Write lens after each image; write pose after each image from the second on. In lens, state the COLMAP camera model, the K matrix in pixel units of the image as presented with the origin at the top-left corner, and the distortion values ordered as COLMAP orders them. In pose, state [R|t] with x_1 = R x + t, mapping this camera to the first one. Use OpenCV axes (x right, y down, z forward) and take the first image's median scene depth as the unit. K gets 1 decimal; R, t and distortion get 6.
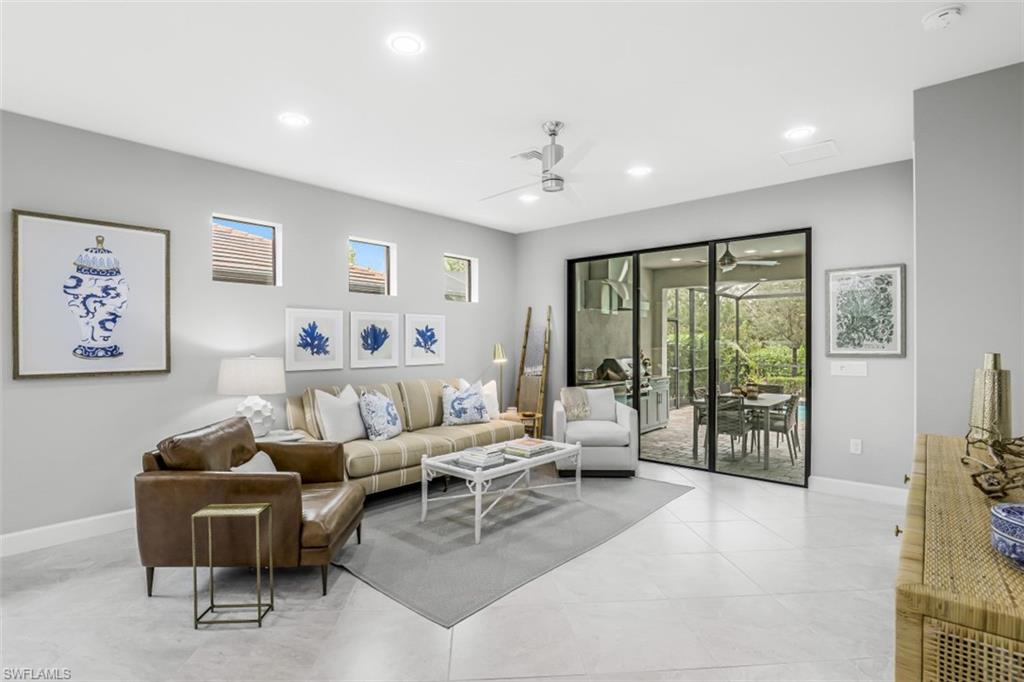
lens RADIAL K [[484.8, 0, 506.2], [0, 484.8, 339.2], [0, 0, 1]] dist [-0.020437, 0.000333]
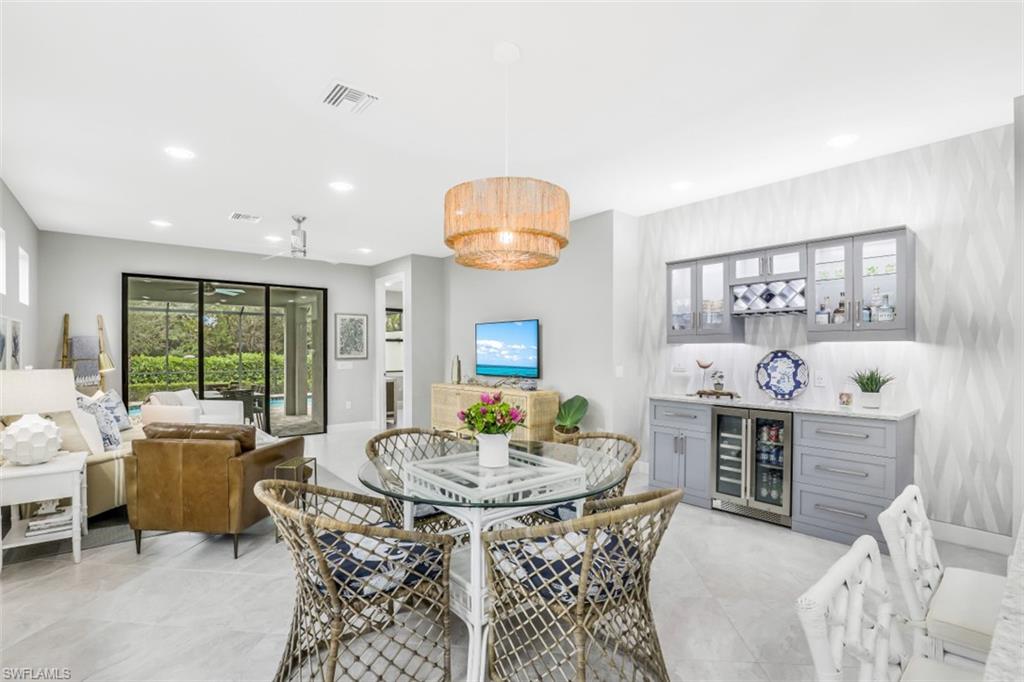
lens RADIAL K [[467.1, 0, 504.0], [0, 467.1, 361.4], [0, 0, 1]] dist [-0.014571, -0.000311]
pose [[0.158638, -0.020220, 0.987130, -1.025584], [-0.001406, 0.999785, 0.020706, 0.004646], [-0.987336, -0.004673, 0.158576, 0.062688]]
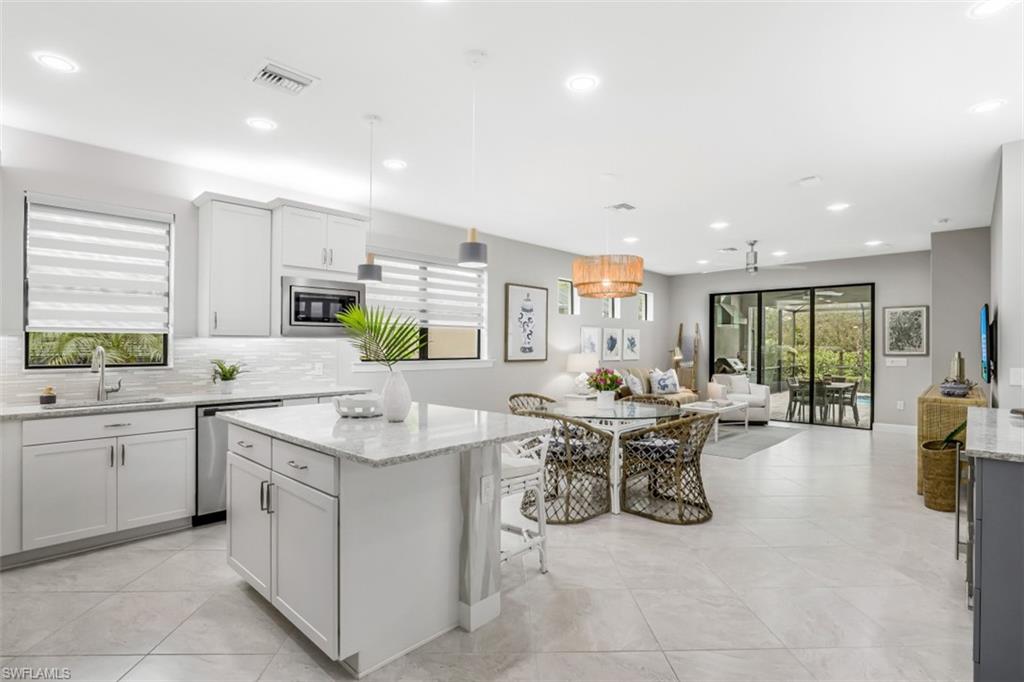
lens RADIAL K [[484.8, 0, 509.0], [0, 484.8, 340.6], [0, 0, 1]] dist [-0.020437, 0.000333]
pose [[0.999148, 0.007091, -0.040651, -0.655774], [-0.007317, 0.999959, -0.005417, -0.000302], [0.040611, 0.005710, 0.999159, -0.840260]]
